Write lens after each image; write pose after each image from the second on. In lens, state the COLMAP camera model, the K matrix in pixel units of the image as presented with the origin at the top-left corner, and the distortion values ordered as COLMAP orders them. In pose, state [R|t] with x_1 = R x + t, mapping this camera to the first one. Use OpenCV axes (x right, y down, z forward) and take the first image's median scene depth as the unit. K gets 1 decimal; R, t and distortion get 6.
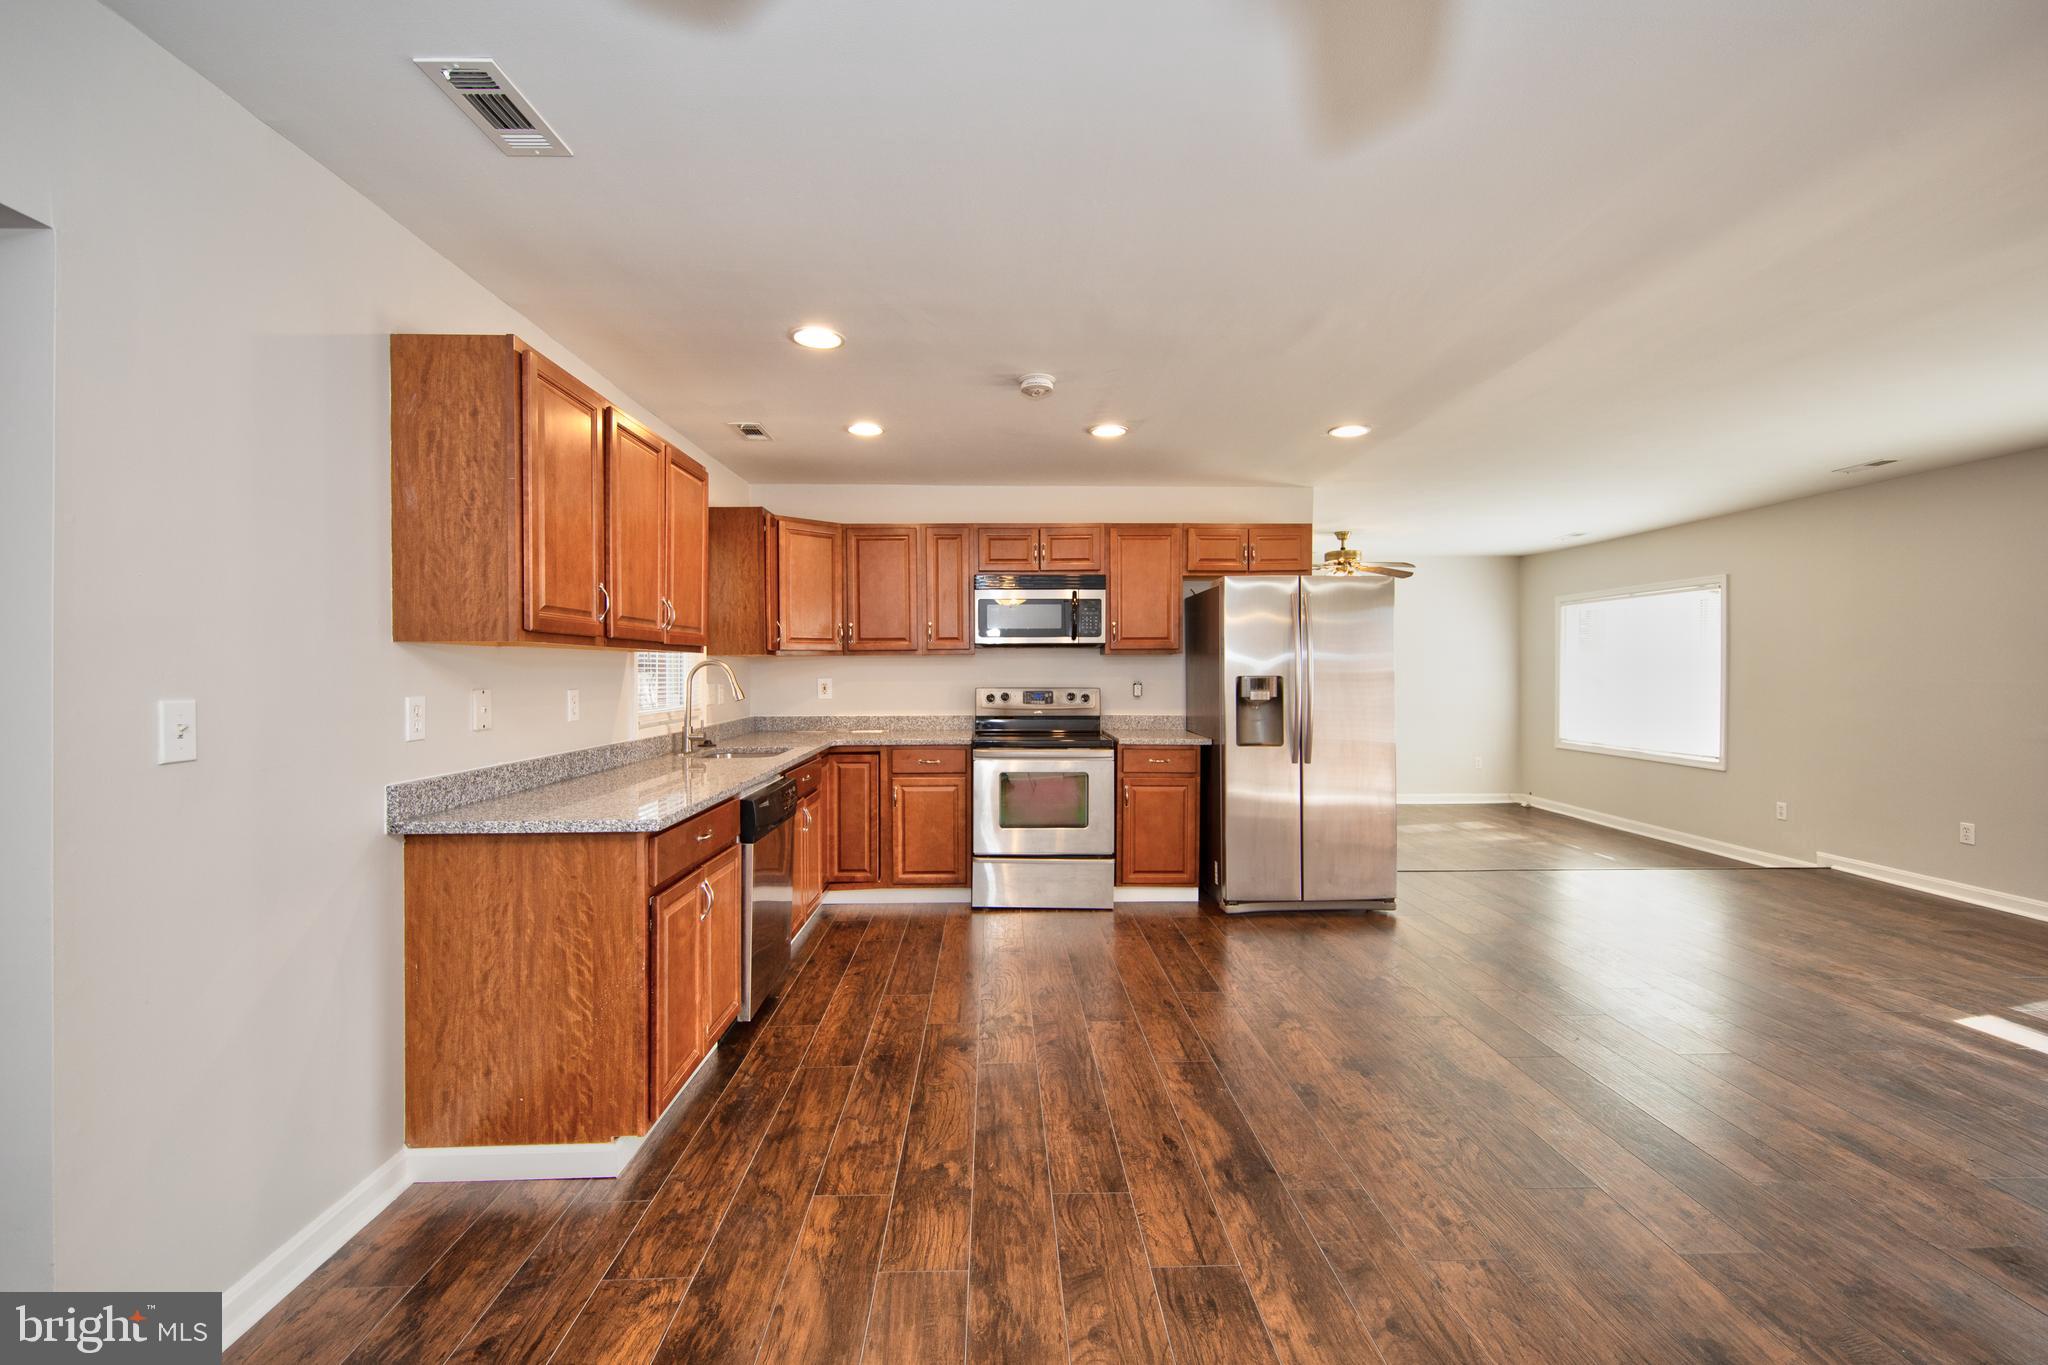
lens RADIAL K [[856.4, 0, 1010.3], [0, 856.4, 678.5], [0, 0, 1]] dist [0.014830, -0.004721]
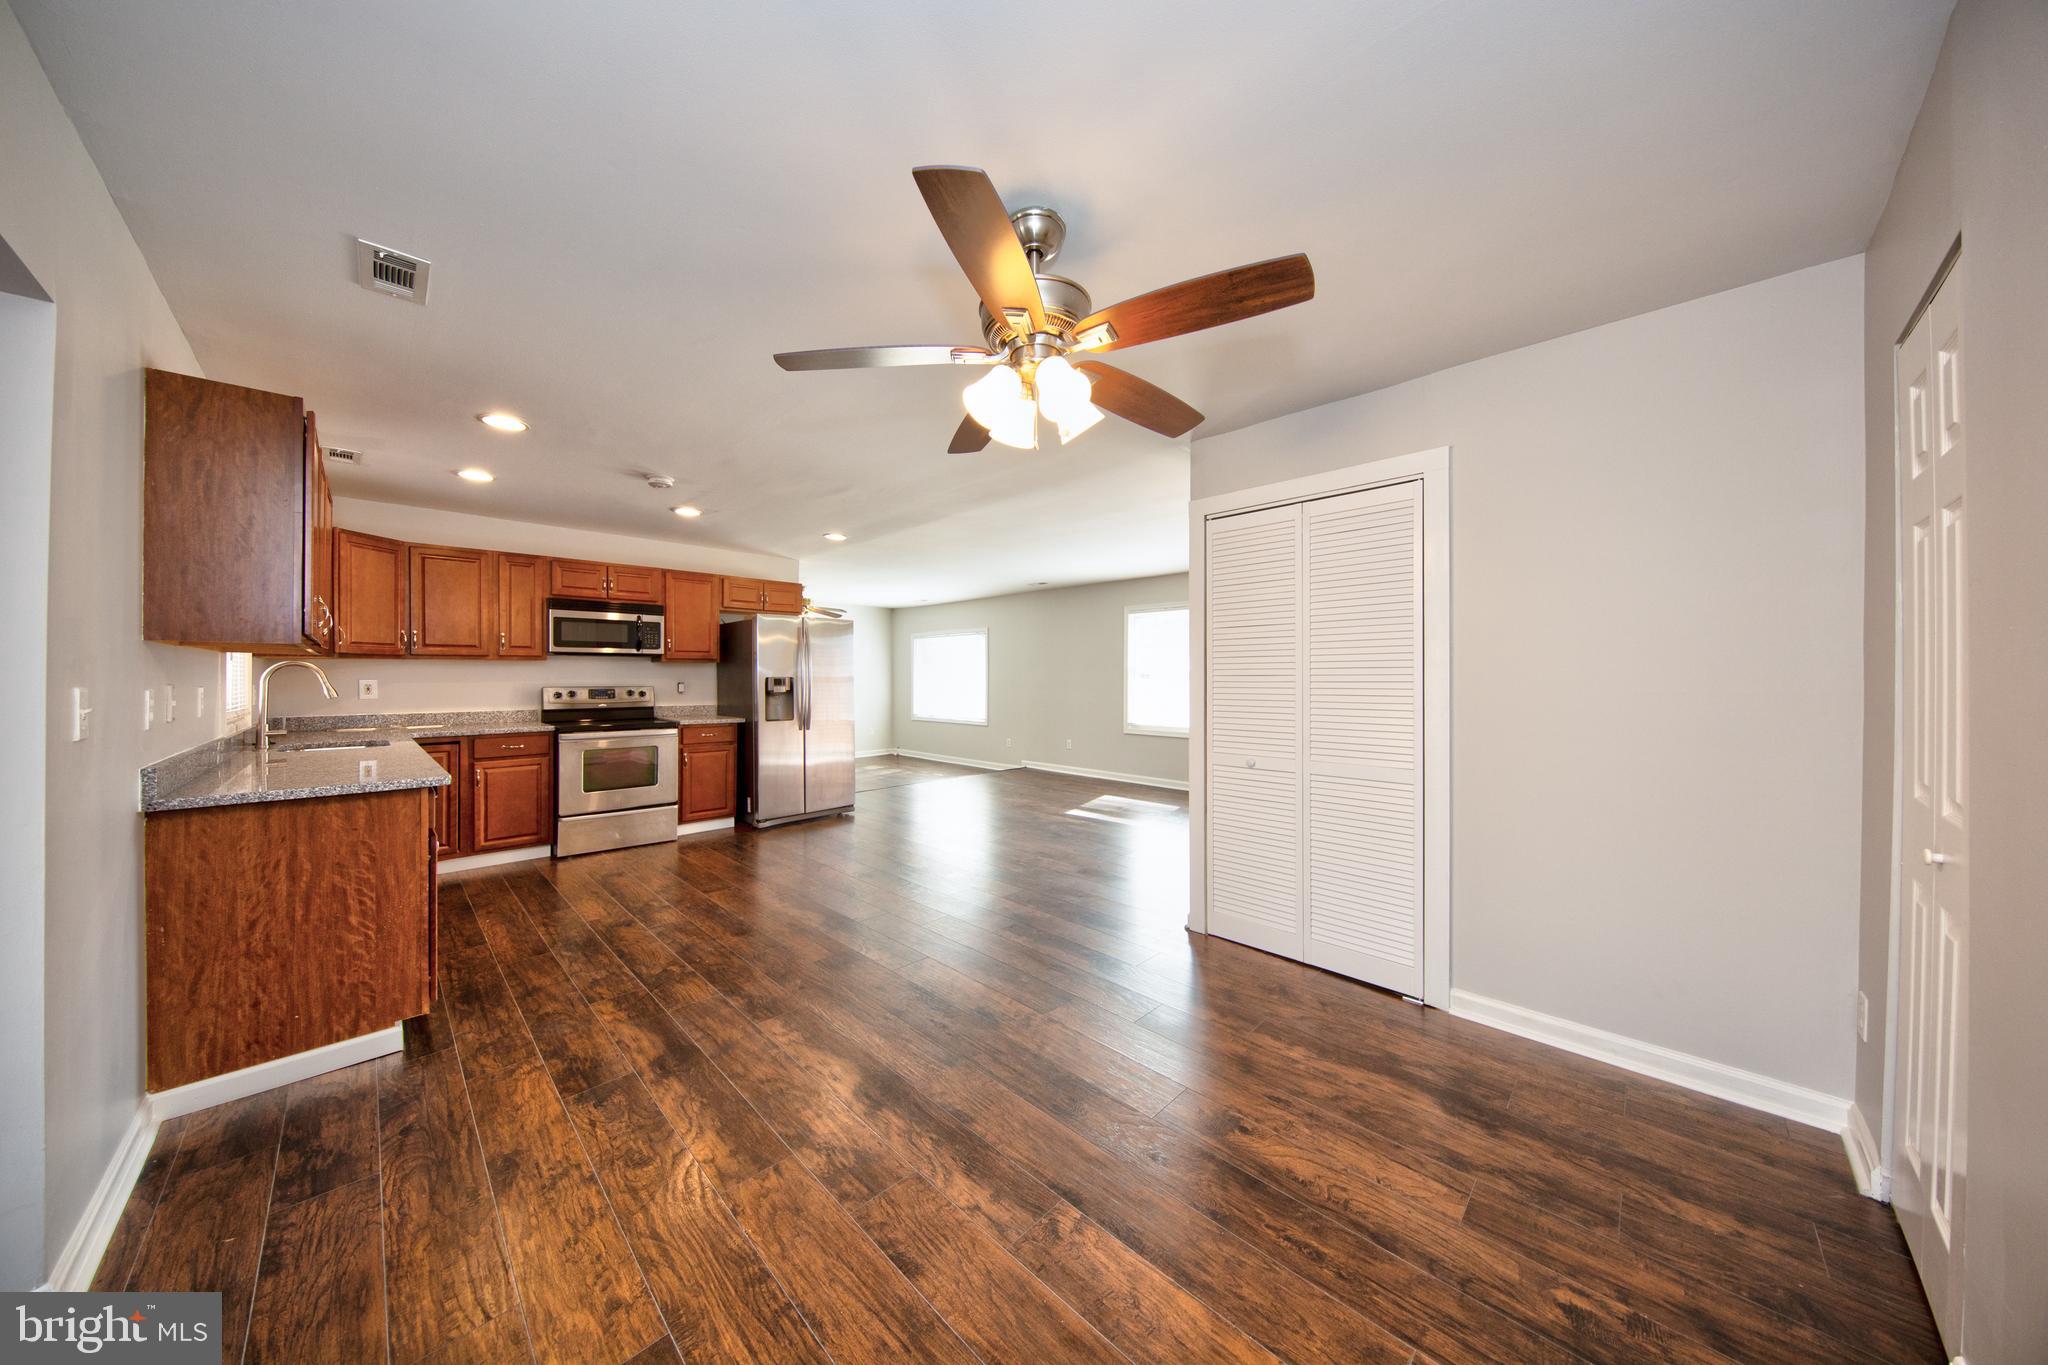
lens RADIAL K [[656.0, 0, 1023.3], [0, 656.0, 676.6], [0, 0, 1]] dist [-0.000512, -0.000606]
pose [[0.714361, -0.000131, 0.699777, -0.445564], [0.008368, 0.999930, -0.008356, 0.019263], [-0.699727, 0.011825, 0.714312, -0.365499]]
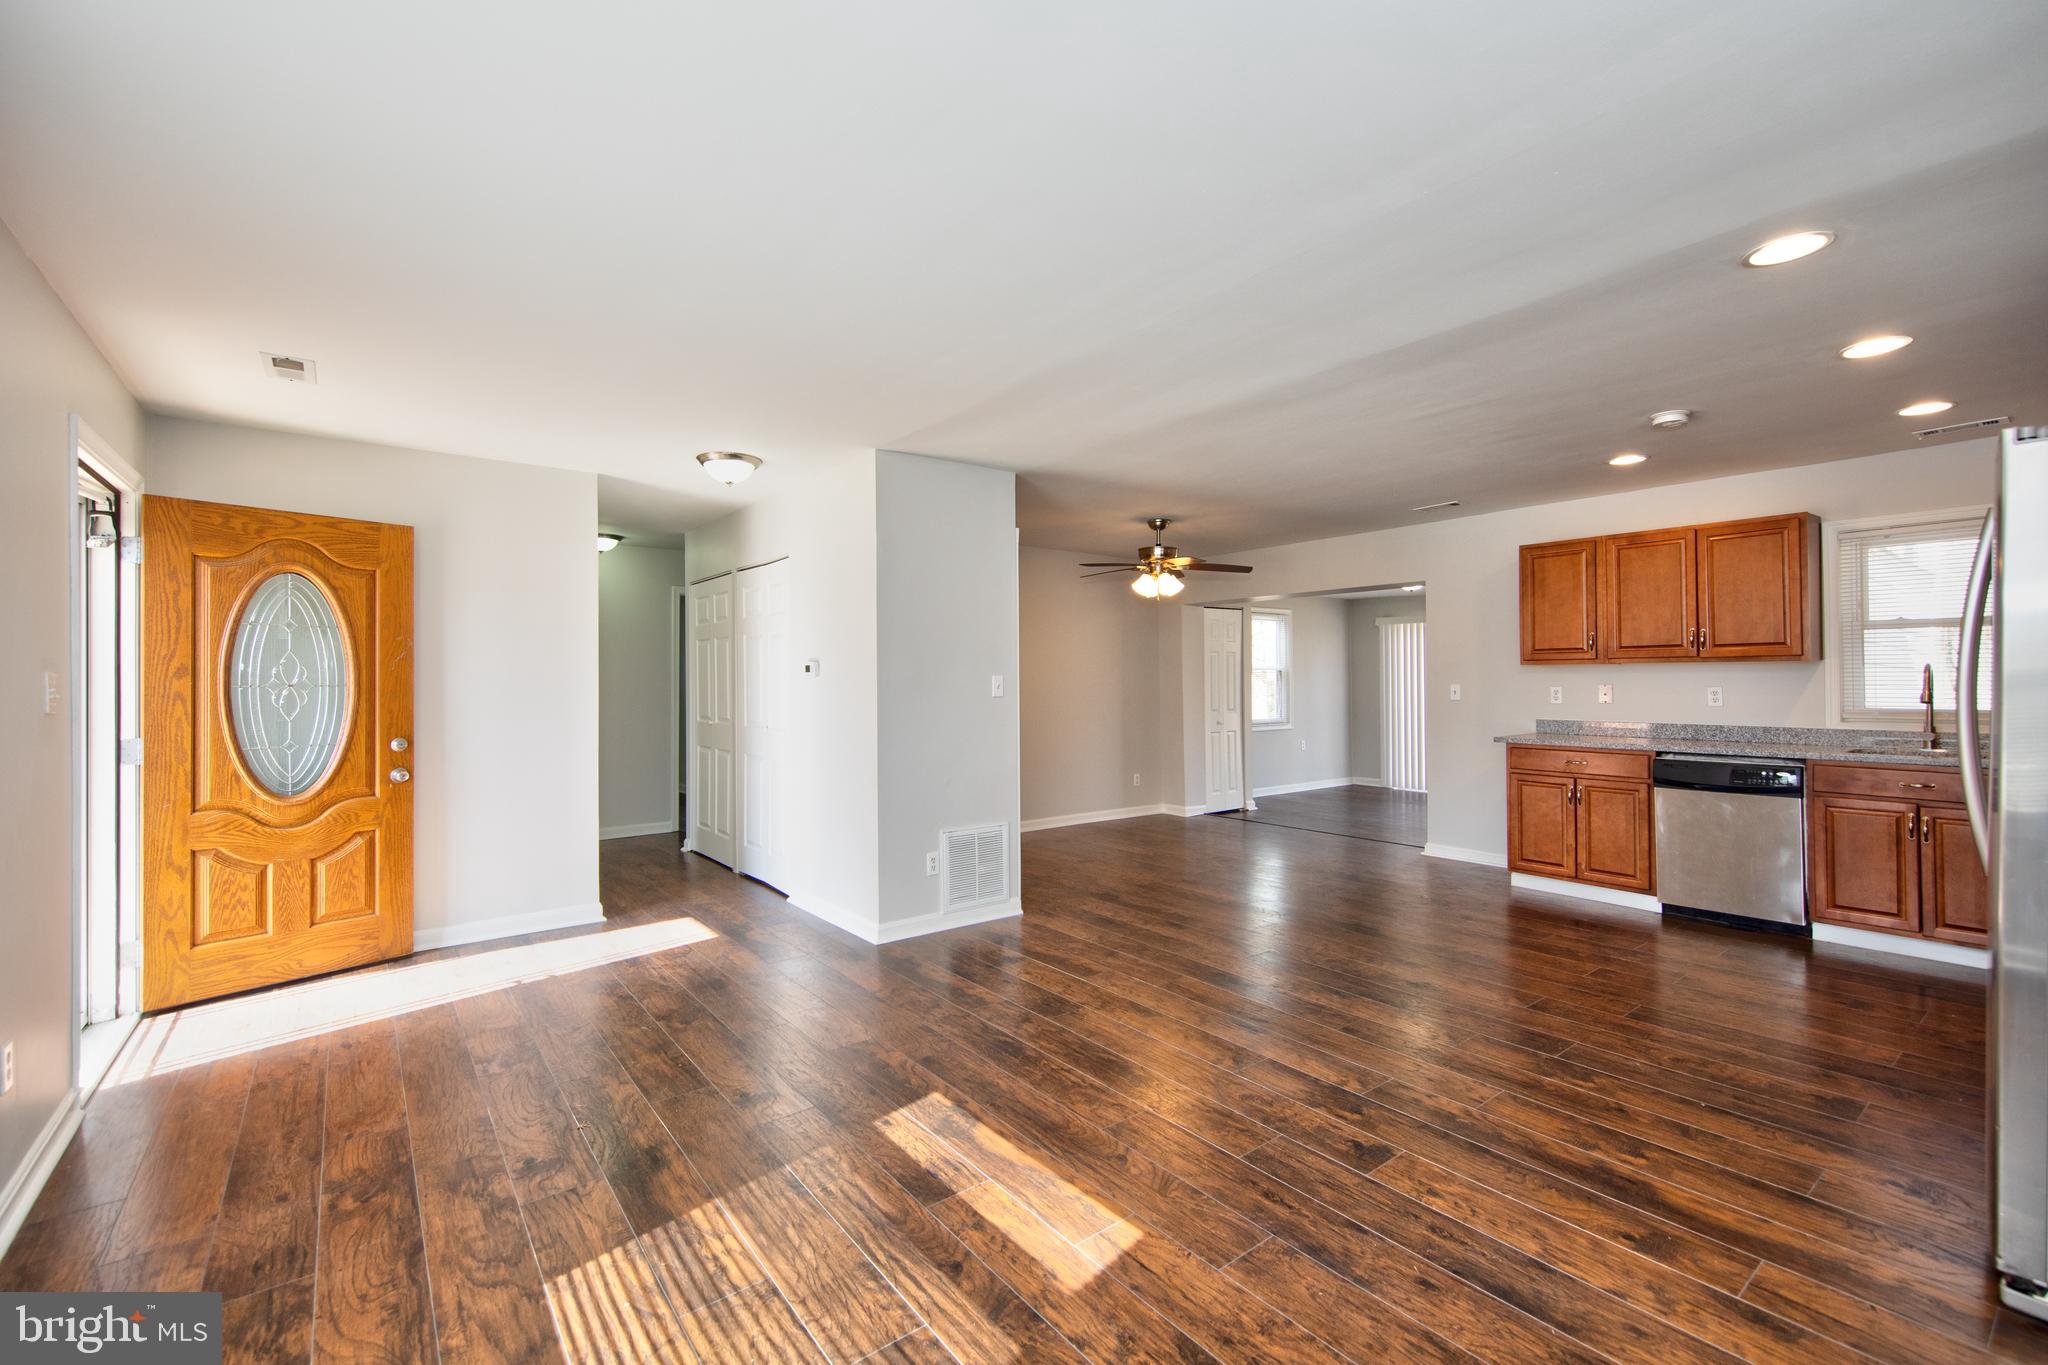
lens RADIAL K [[856.4, 0, 1011.5], [0, 856.4, 677.4], [0, 0, 1]] dist [0.014830, -0.004721]
pose [[-0.813364, 0.004956, -0.581734, 1.956961], [0.000774, 0.999972, 0.007436, -0.023841], [0.581754, 0.005598, -0.813345, 2.004078]]
